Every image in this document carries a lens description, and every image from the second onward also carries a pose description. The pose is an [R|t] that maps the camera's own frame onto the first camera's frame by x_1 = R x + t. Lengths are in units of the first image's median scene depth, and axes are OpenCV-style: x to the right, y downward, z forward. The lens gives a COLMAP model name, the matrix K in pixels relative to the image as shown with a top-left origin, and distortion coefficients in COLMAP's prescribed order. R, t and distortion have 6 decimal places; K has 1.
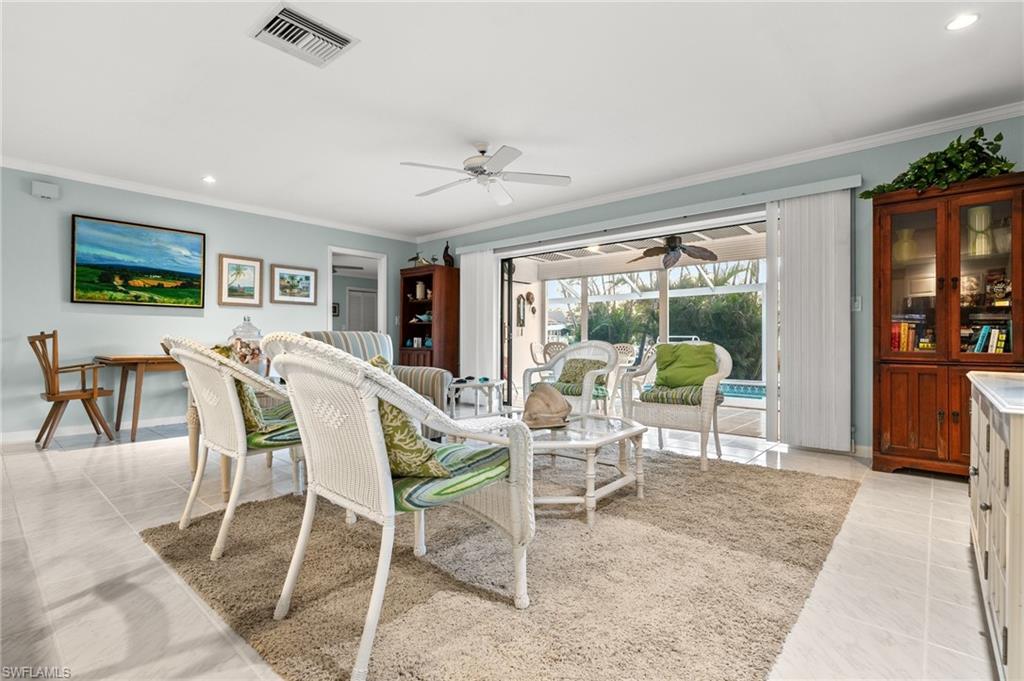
lens RADIAL K [[483.2, 0, 512.2], [0, 483.2, 338.5], [0, 0, 1]] dist [-0.001606, -0.000156]
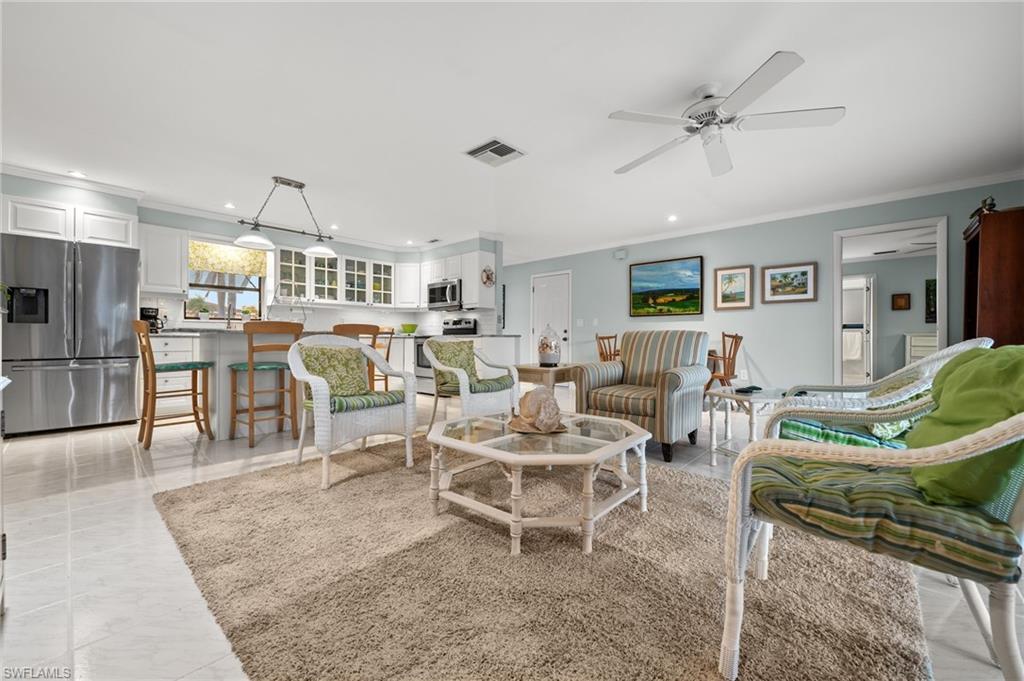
lens RADIAL K [[404.6, 0, 511.6], [0, 404.6, 340.8], [0, 0, 1]] dist [-0.003190, 0.000361]
pose [[-0.019064, 0.003976, -0.999810, 0.563770], [0.001532, 0.999991, 0.003947, 0.004860], [0.999817, -0.001457, -0.019069, 0.652483]]
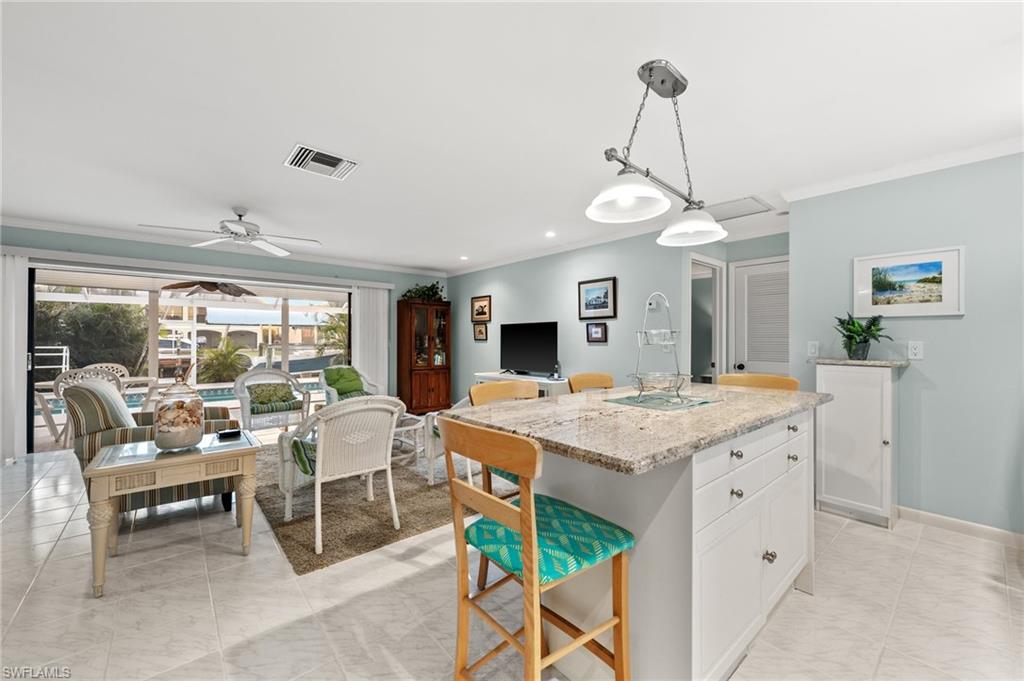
lens RADIAL K [[404.6, 0, 510.9], [0, 404.6, 338.9], [0, 0, 1]] dist [-0.003190, 0.000361]
pose [[0.144378, 0.003817, 0.989515, -0.873091], [-0.007425, 0.999969, -0.002773, -0.084026], [-0.989495, -0.006947, 0.144402, 0.198223]]
